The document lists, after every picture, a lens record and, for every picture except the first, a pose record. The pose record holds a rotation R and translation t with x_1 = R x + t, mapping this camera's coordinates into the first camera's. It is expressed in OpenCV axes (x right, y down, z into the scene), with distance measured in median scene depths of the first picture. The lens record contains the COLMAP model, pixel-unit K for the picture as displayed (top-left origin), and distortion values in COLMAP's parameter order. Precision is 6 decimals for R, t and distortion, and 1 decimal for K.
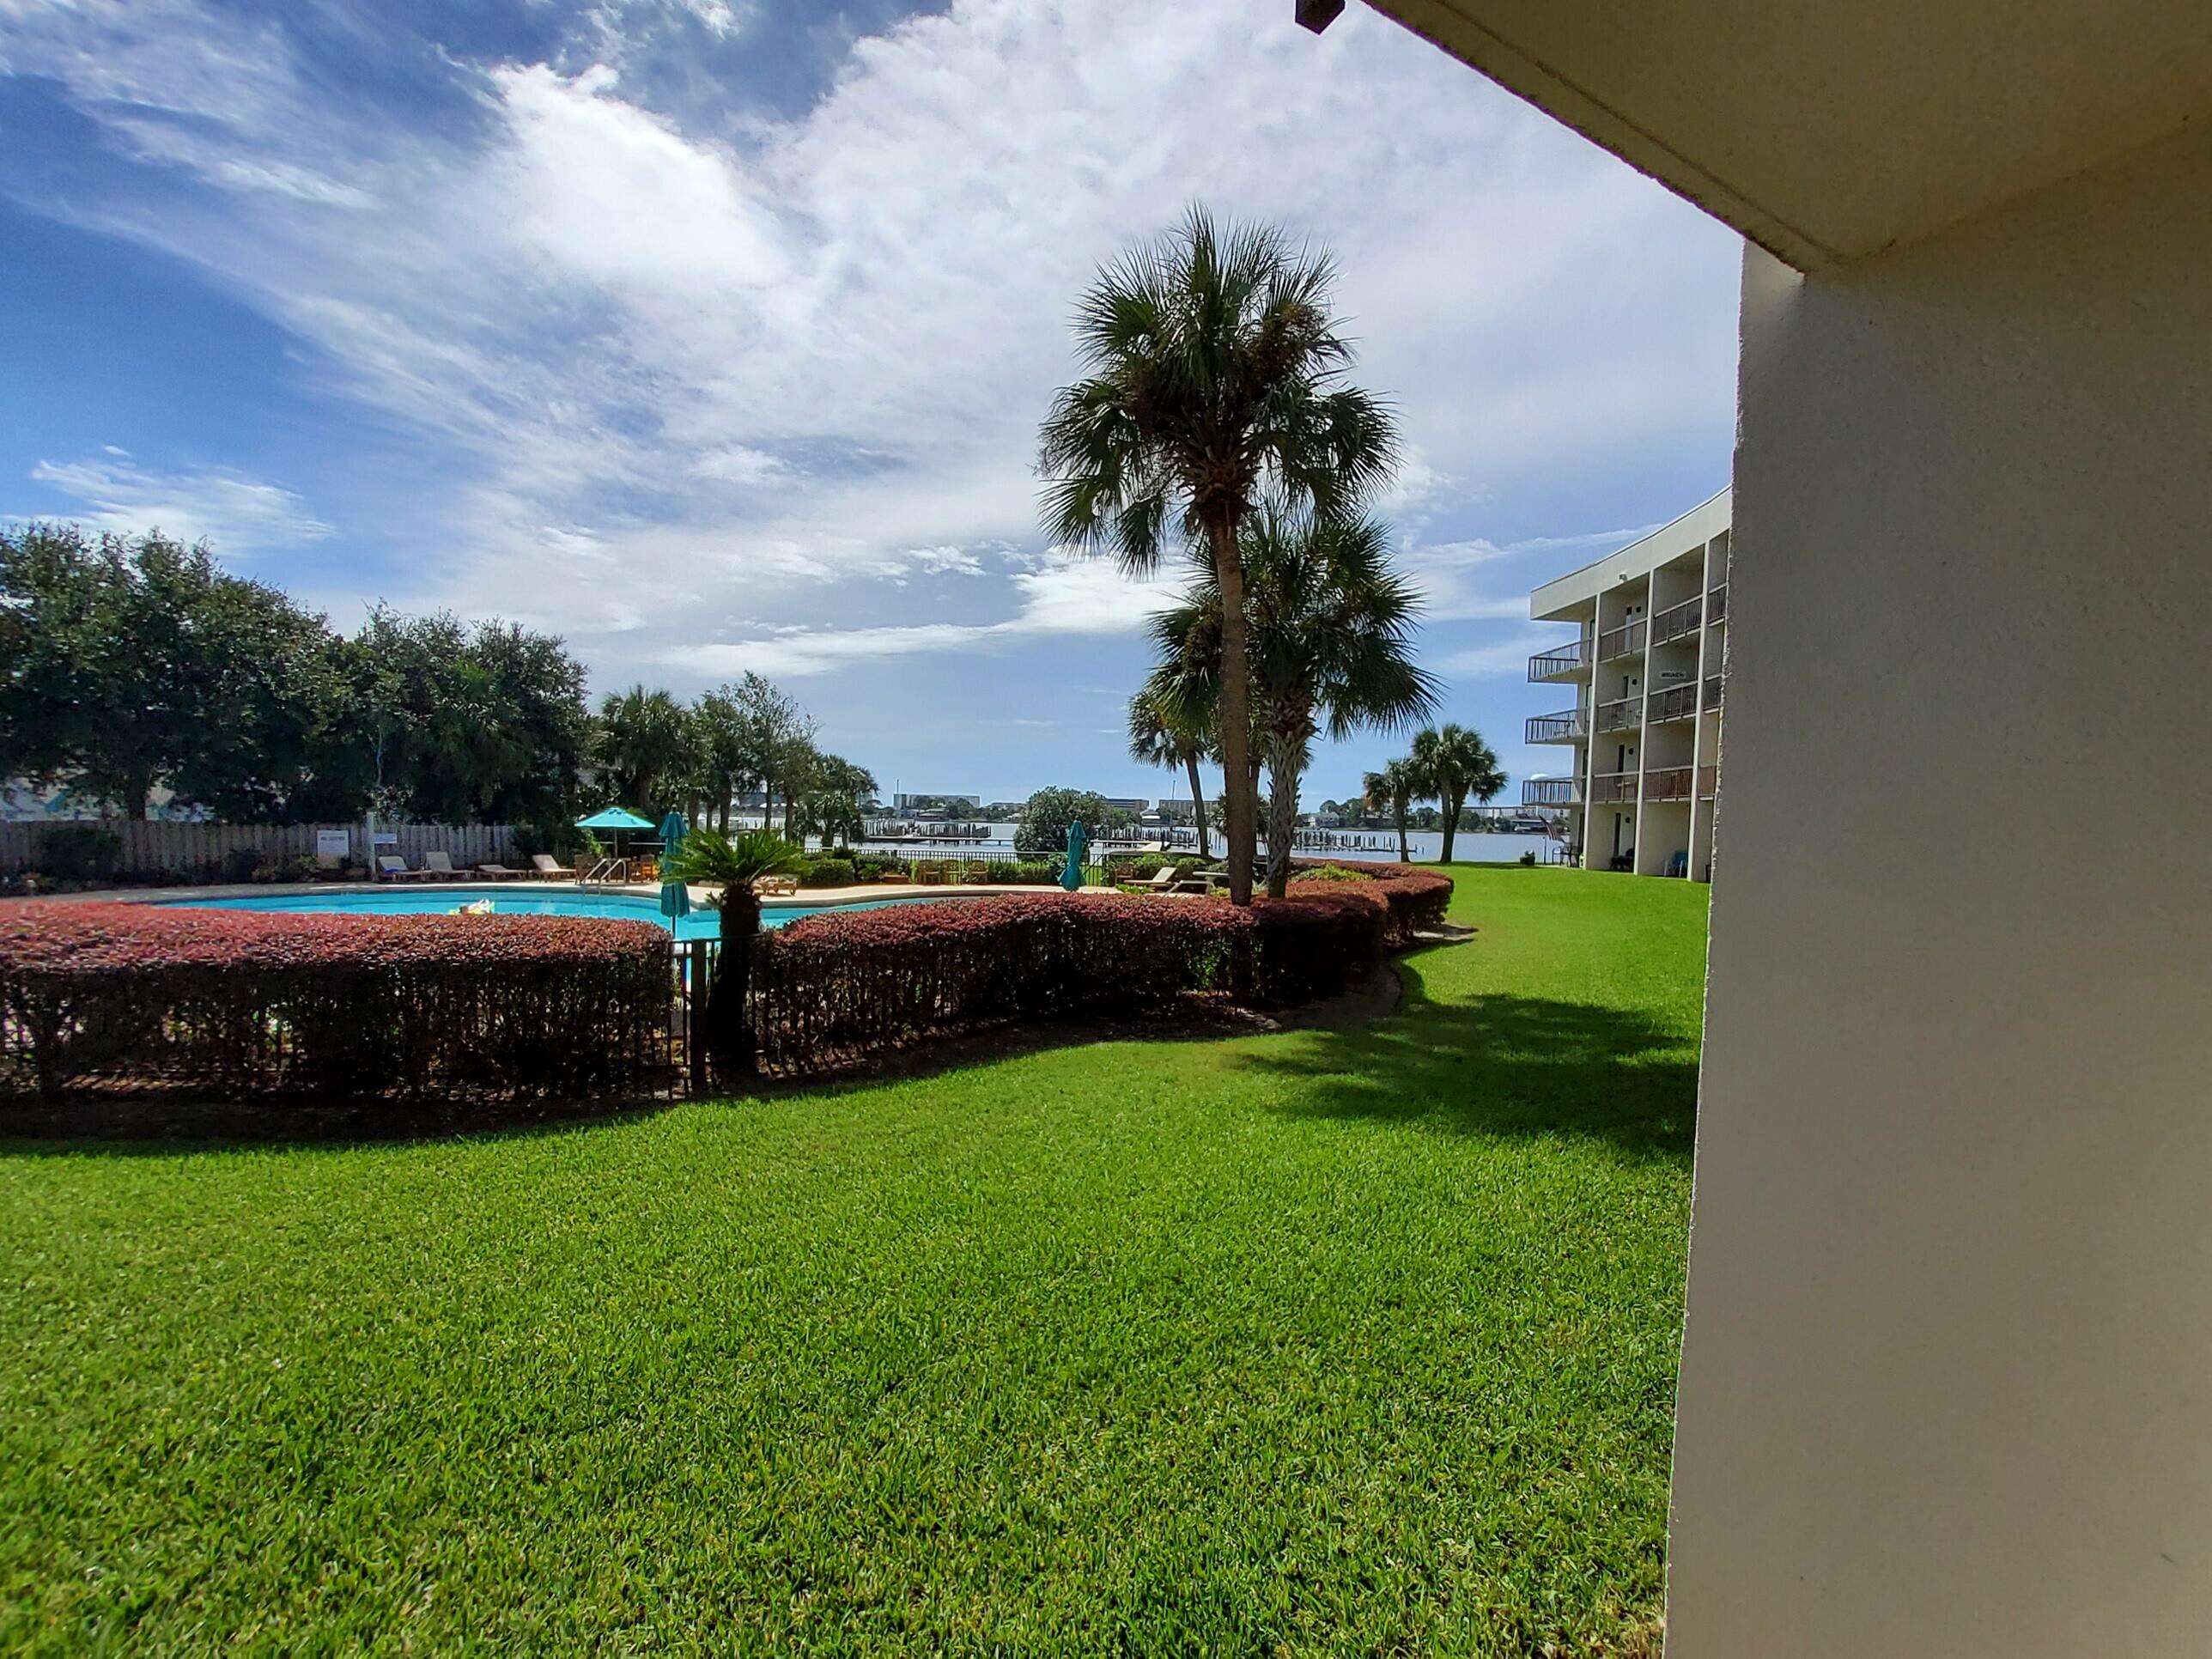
lens RADIAL K [[896.0, 0, 1106.2], [0, 896.0, 864.2], [0, 0, 1]] dist [0.006105, -0.002671]
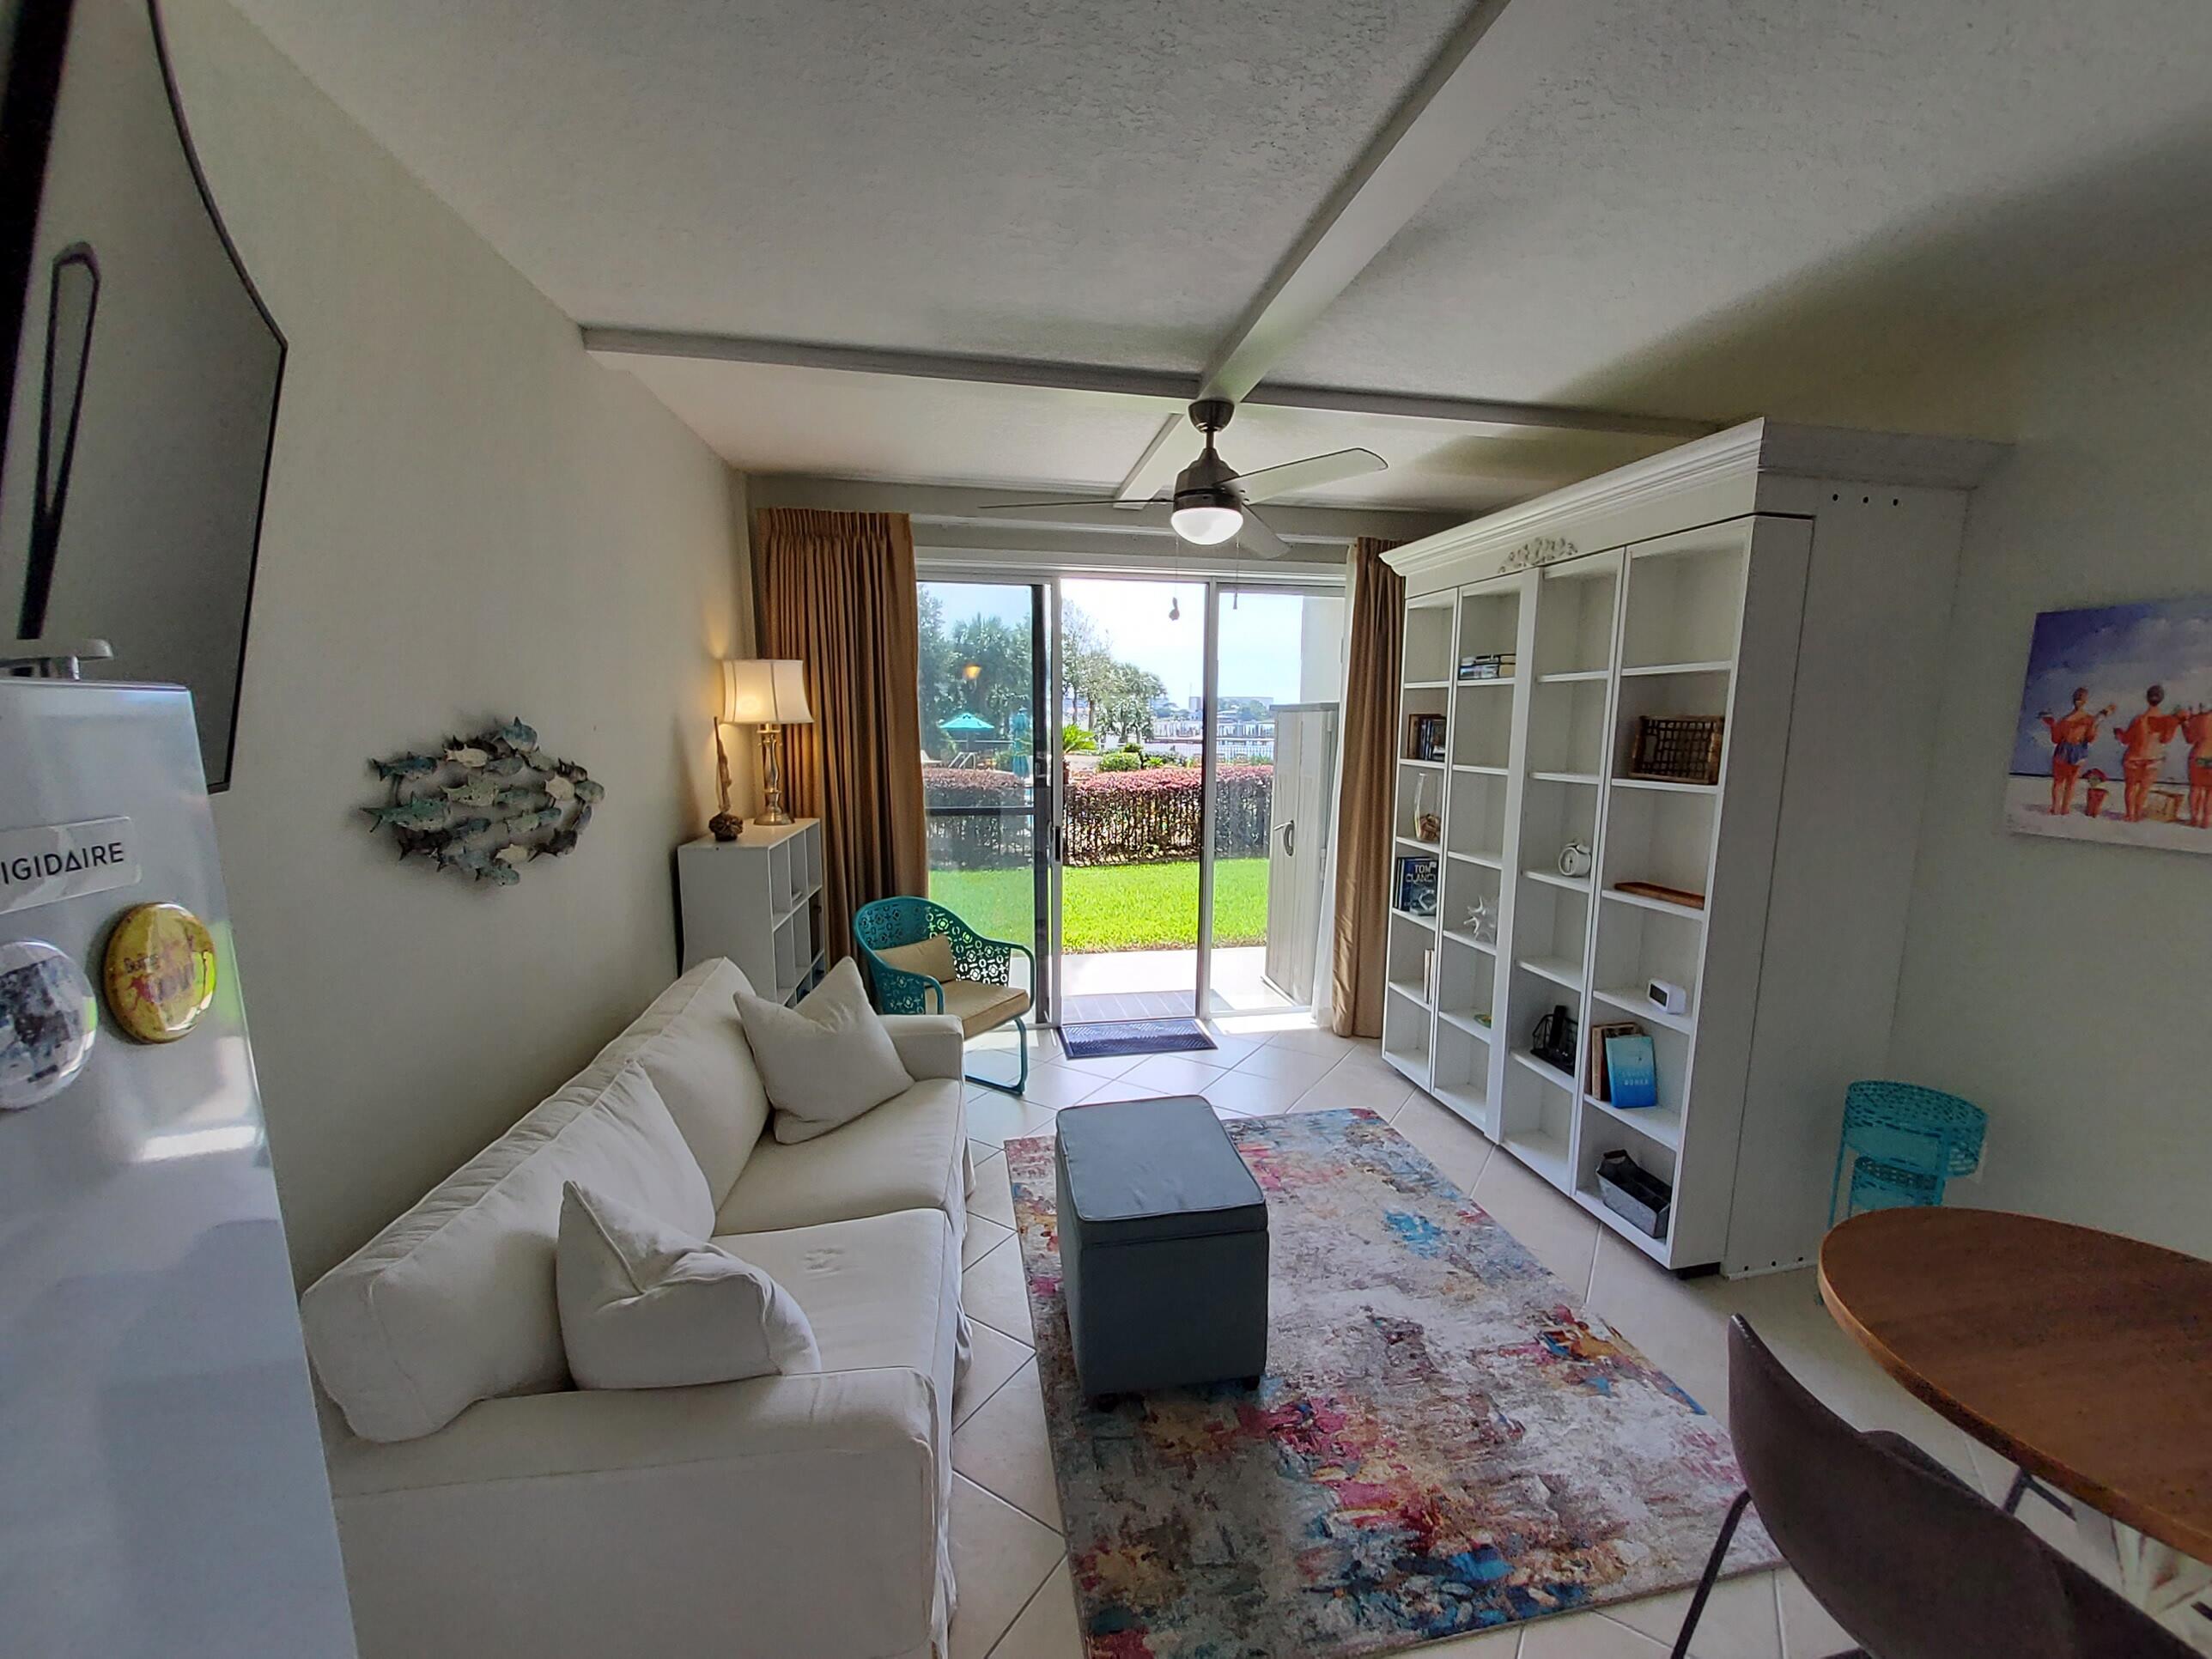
lens RADIAL K [[896.0, 0, 1126.3], [0, 896.0, 860.7], [0, 0, 1]] dist [0.006105, -0.002671]
pose [[0.954038, 0.034460, -0.297699, 0.086128], [-0.003281, 0.994508, 0.104605, 0.016106], [0.299669, -0.098820, 0.948912, -0.225890]]
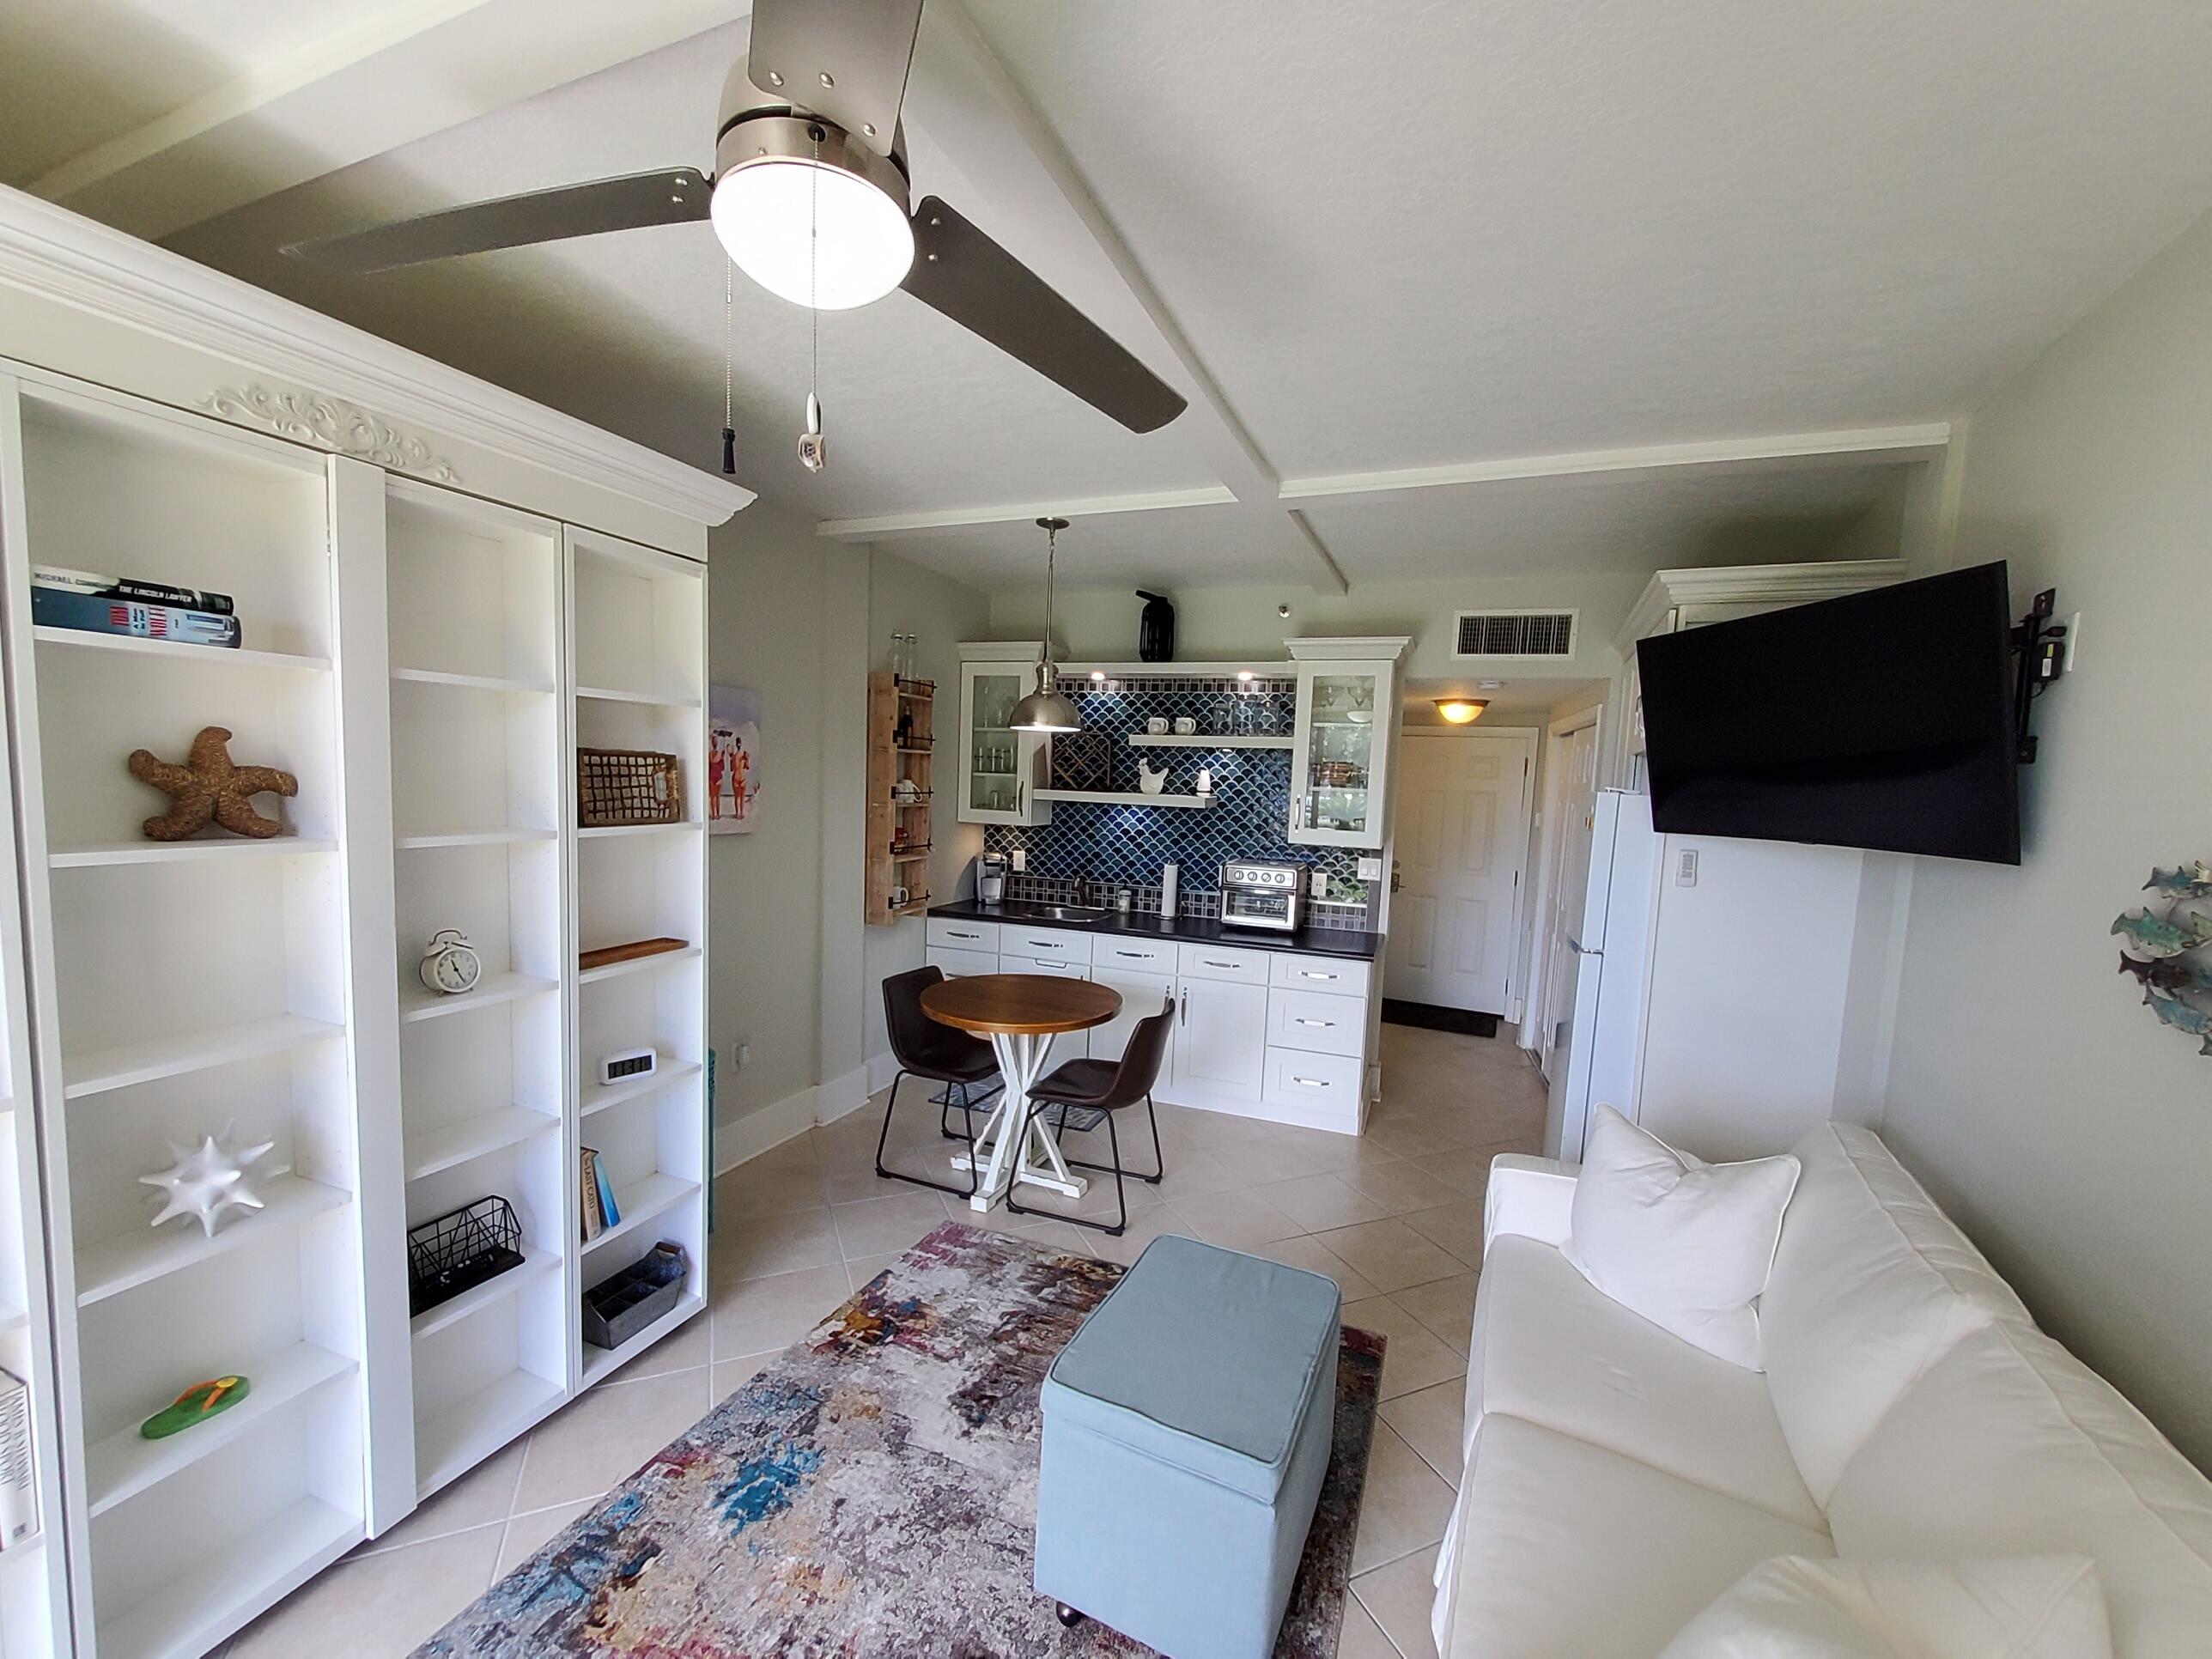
lens RADIAL K [[896.0, 0, 1123.9], [0, 896.0, 854.8], [0, 0, 1]] dist [0.006105, -0.002671]
pose [[-0.633203, -0.113323, 0.765645, 0.004906], [-0.014236, 0.990761, 0.134869, 0.006834], [-0.773855, 0.074500, -0.628966, -0.073677]]
